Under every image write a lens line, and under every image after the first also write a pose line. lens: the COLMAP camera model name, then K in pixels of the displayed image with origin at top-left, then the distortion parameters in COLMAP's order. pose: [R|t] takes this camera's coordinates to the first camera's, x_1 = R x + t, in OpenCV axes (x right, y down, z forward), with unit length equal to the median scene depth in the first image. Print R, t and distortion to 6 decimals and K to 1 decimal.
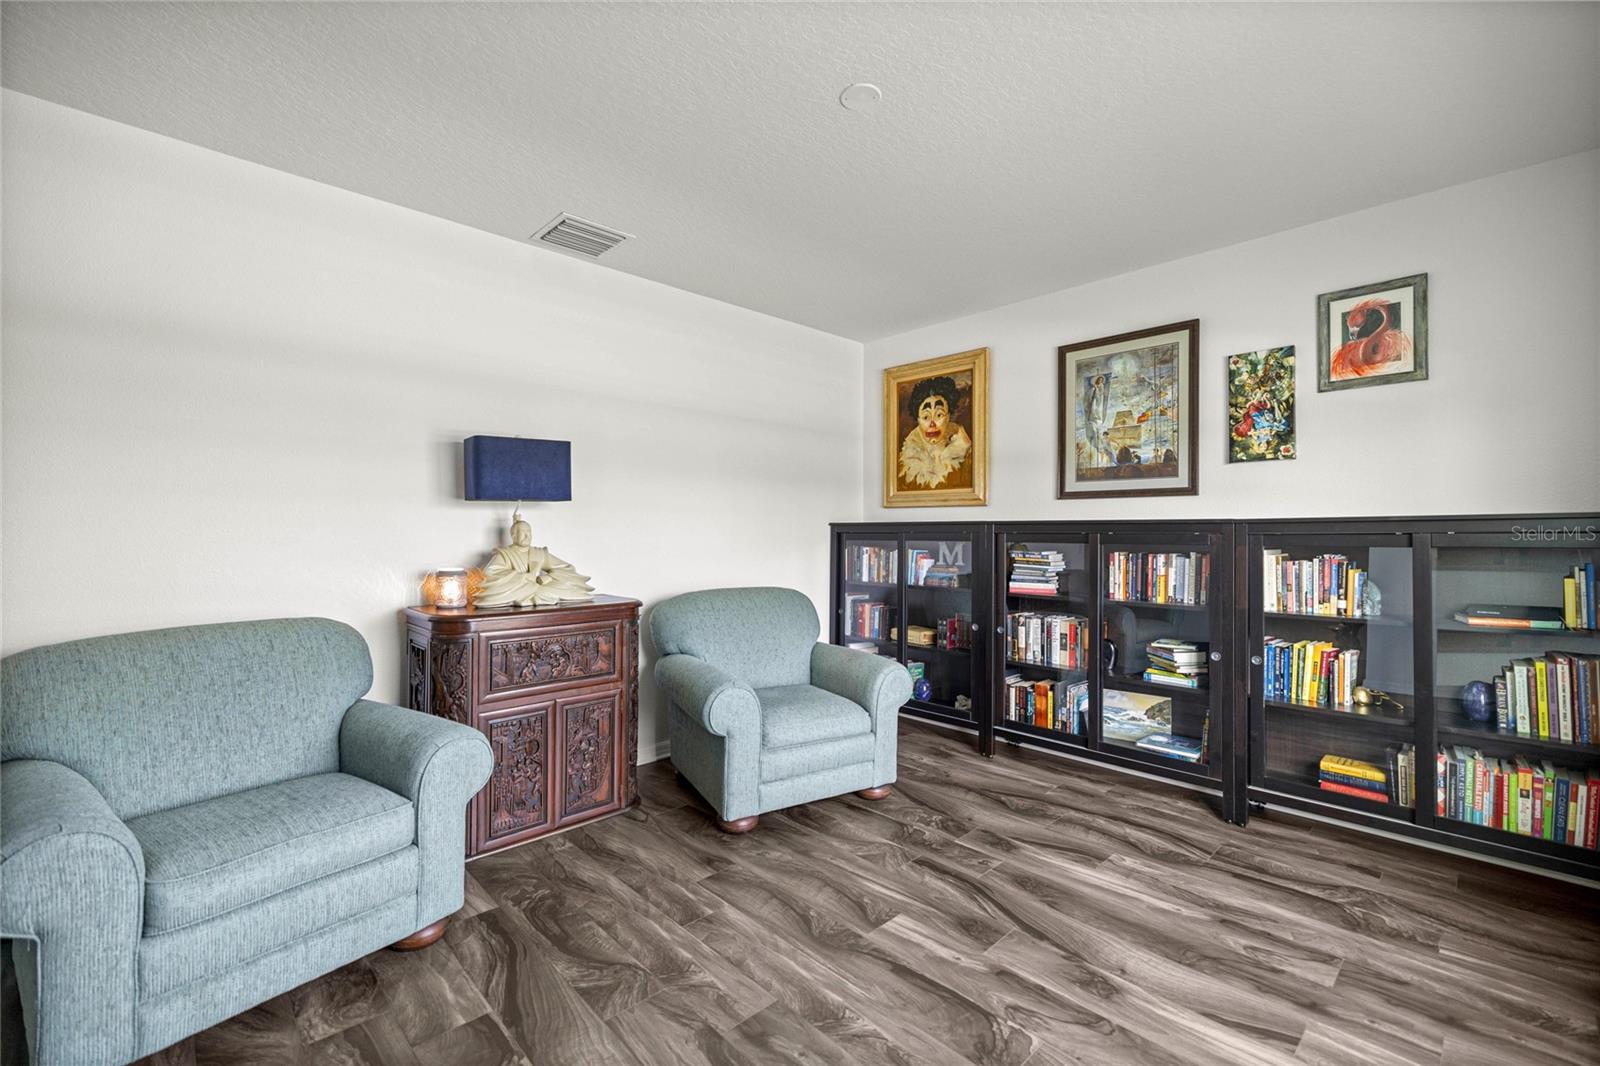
lens RADIAL K [[671.5, 0, 802.2], [0, 671.5, 524.2], [0, 0, 1]] dist [0.001390, 0.000152]
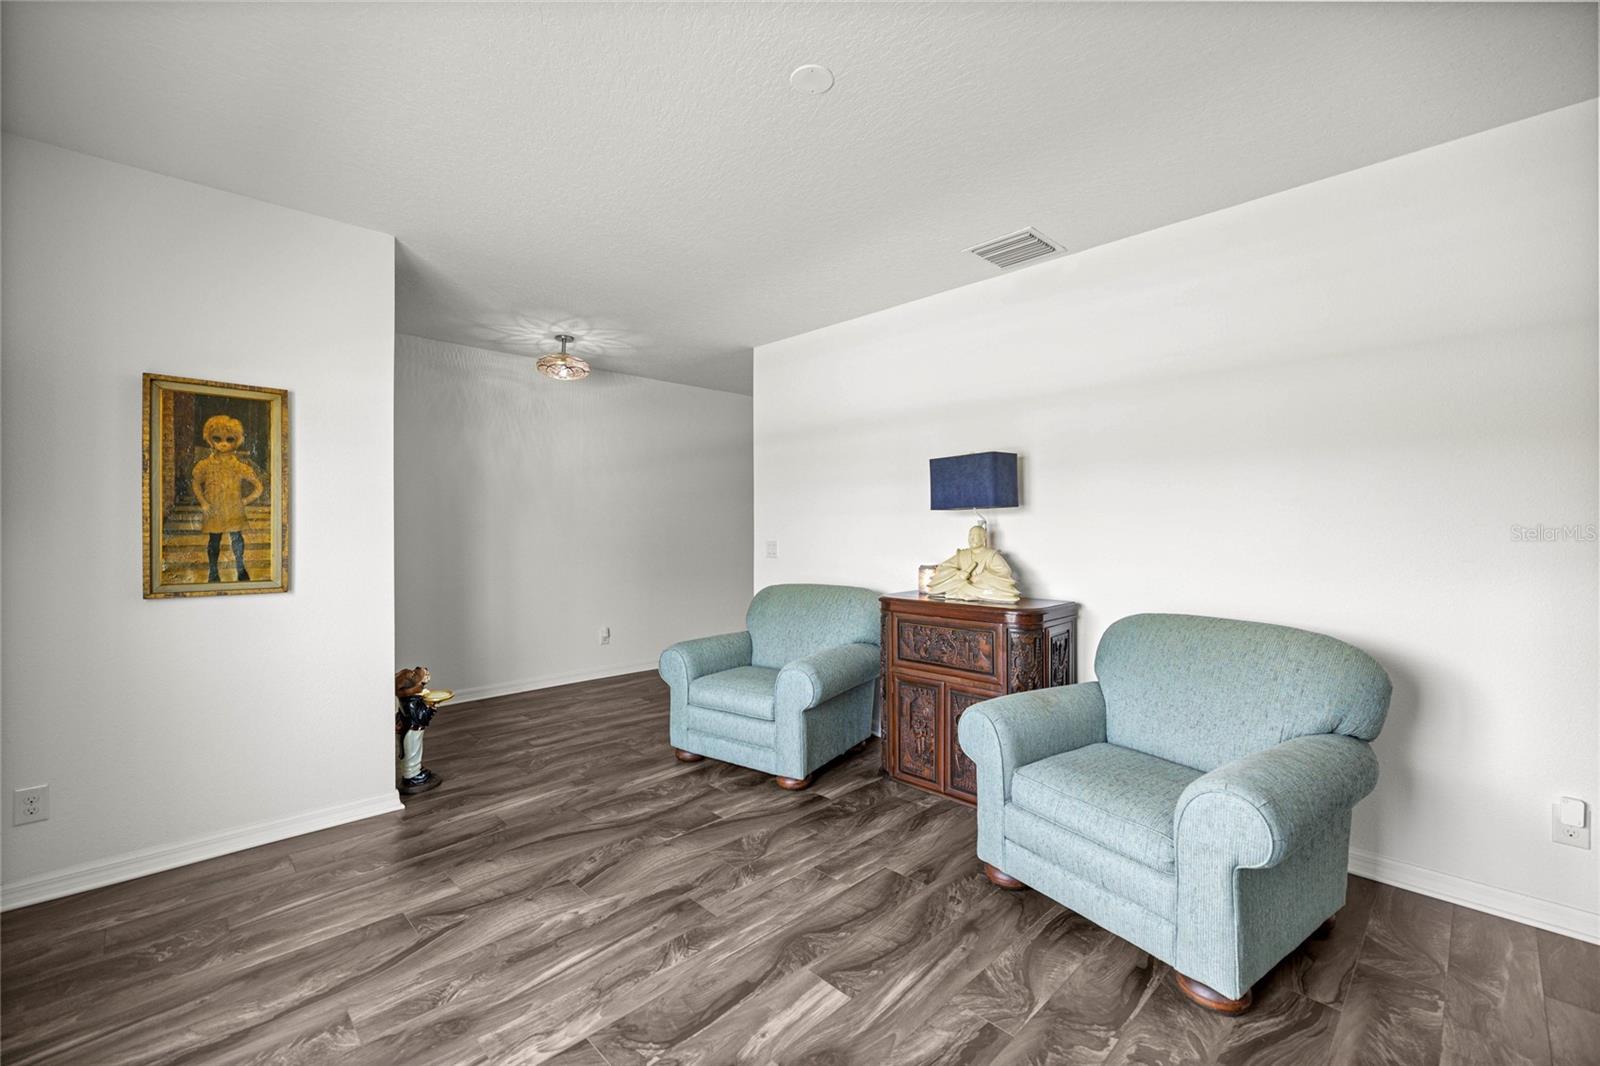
lens RADIAL K [[671.5, 0, 801.2], [0, 671.5, 527.4], [0, 0, 1]] dist [0.001390, 0.000152]
pose [[0.009837, -0.002482, -0.999949, 0.690116], [0.015058, 0.999884, -0.002334, -0.004561], [0.999838, -0.015034, 0.009873, 0.657675]]
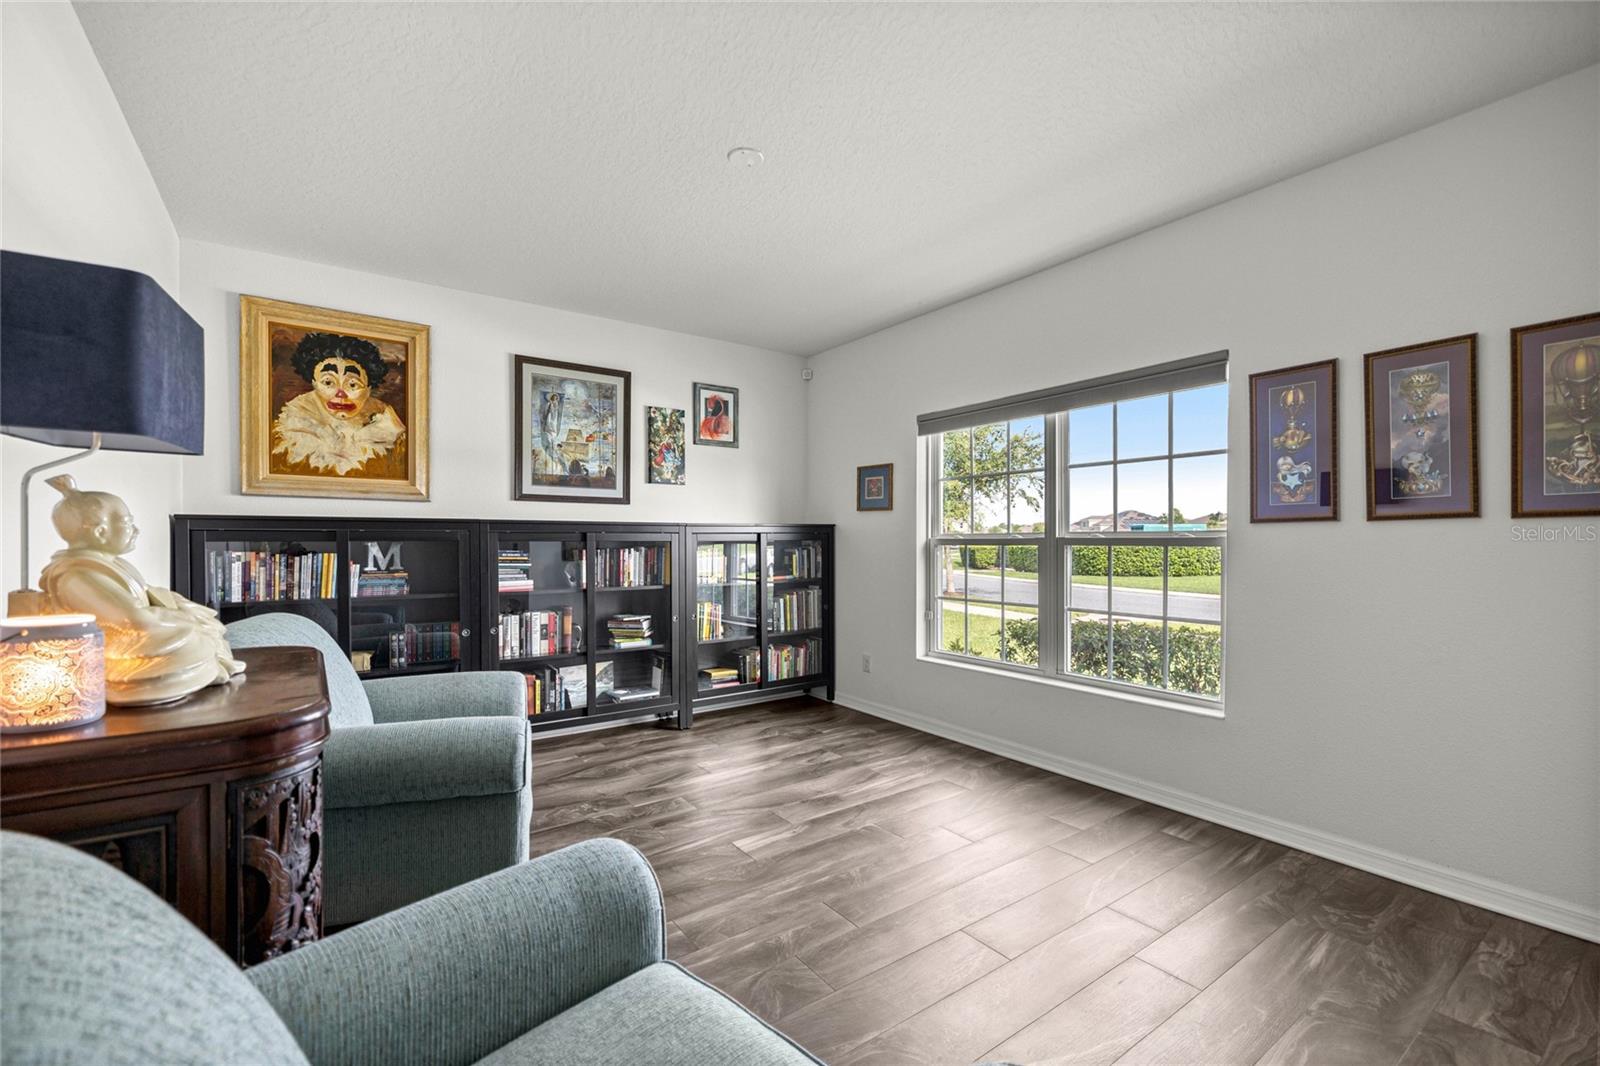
lens RADIAL K [[671.5, 0, 802.4], [0, 671.5, 542.7], [0, 0, 1]] dist [0.001390, 0.000152]
pose [[0.148602, -0.007070, 0.988872, -0.722733], [-0.012628, 0.999879, 0.009046, 0.017037], [-0.988816, -0.013832, 0.148495, 0.490283]]
